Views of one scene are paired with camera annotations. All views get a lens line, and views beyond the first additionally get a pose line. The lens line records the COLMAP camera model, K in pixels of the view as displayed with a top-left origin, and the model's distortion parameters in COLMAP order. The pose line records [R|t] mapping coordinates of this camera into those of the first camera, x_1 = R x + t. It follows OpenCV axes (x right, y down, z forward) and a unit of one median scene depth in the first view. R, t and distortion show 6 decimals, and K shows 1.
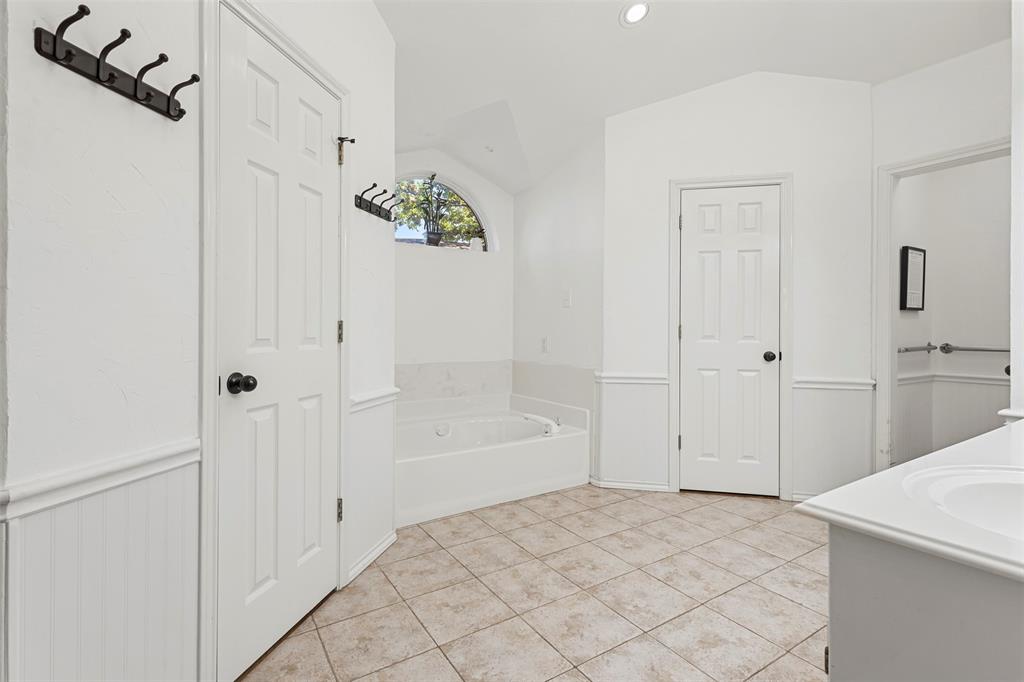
lens RADIAL K [[476.5, 0, 508.8], [0, 476.5, 334.6], [0, 0, 1]] dist [0.011224, -0.000229]
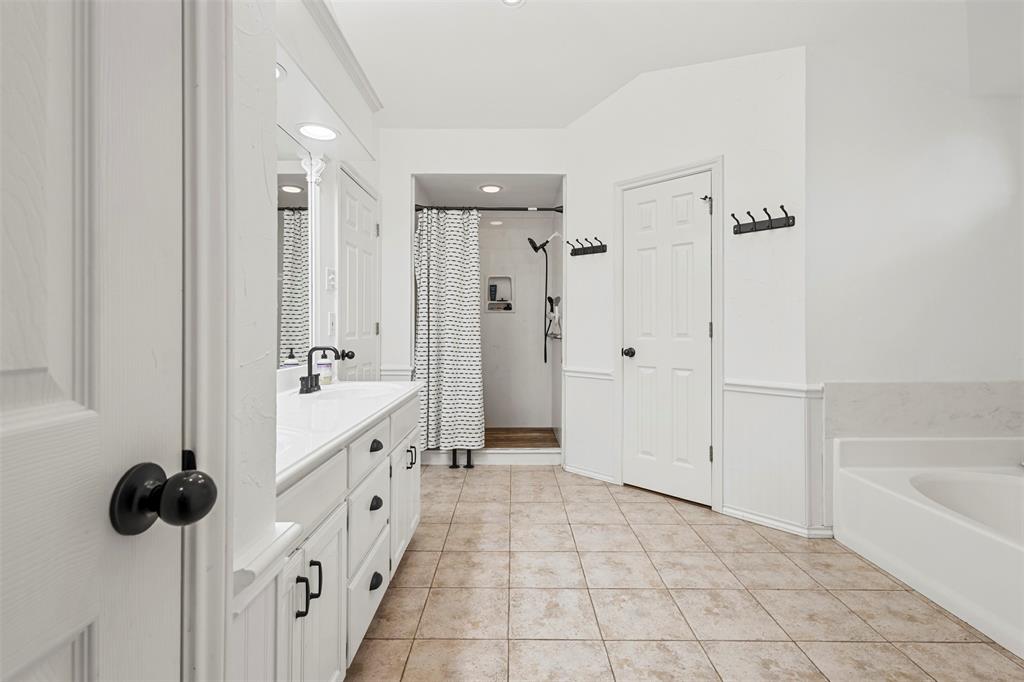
lens RADIAL K [[476.5, 0, 515.5], [0, 476.5, 338.6], [0, 0, 1]] dist [0.011224, -0.000229]
pose [[-0.537868, 0.012257, -0.842940, 1.100721], [-0.011399, 0.999697, 0.021810, -0.003696], [0.842952, 0.021340, -0.537565, 1.194929]]
